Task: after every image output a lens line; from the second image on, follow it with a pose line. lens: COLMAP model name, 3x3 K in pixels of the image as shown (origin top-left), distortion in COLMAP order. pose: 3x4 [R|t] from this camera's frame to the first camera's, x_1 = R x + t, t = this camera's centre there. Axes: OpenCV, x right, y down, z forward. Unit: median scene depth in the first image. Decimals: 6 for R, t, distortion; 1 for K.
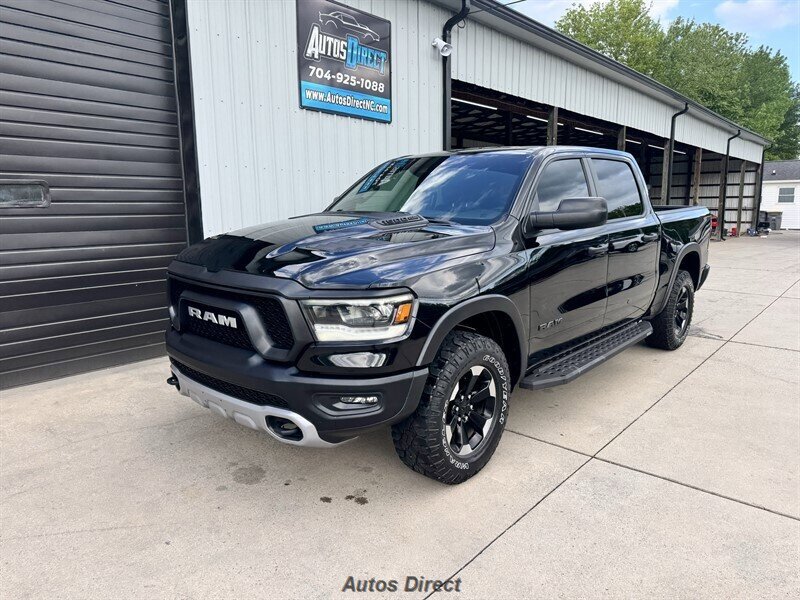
lens RADIAL K [[565.0, 0, 400.6], [0, 565.0, 305.4], [0, 0, 1]] dist [0.019810, -0.022271]
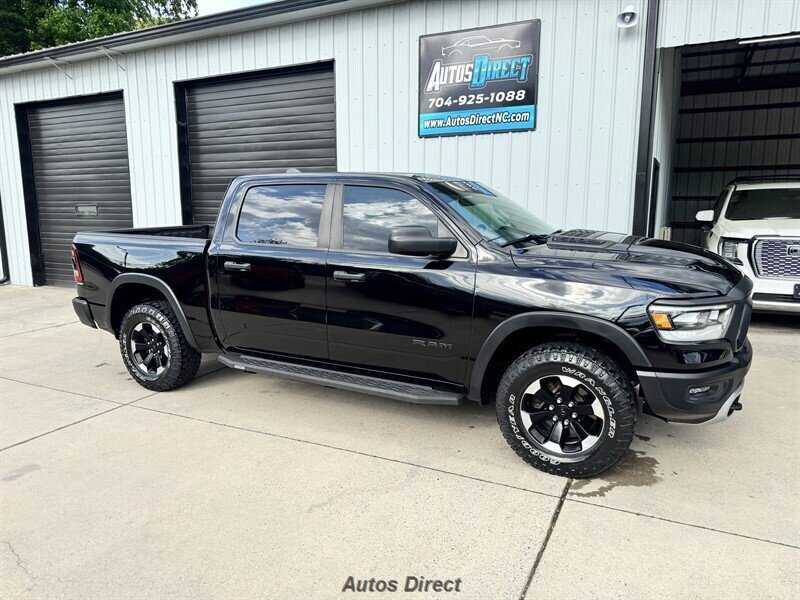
lens RADIAL K [[560.6, 0, 398.2], [0, 560.6, 307.7], [0, 0, 1]] dist [0.042089, -0.050404]
pose [[0.242481, 0.179129, -0.953475, 0.943070], [-0.164271, 0.976196, 0.141622, -0.148799], [0.956147, 0.122287, 0.266135, 0.644114]]
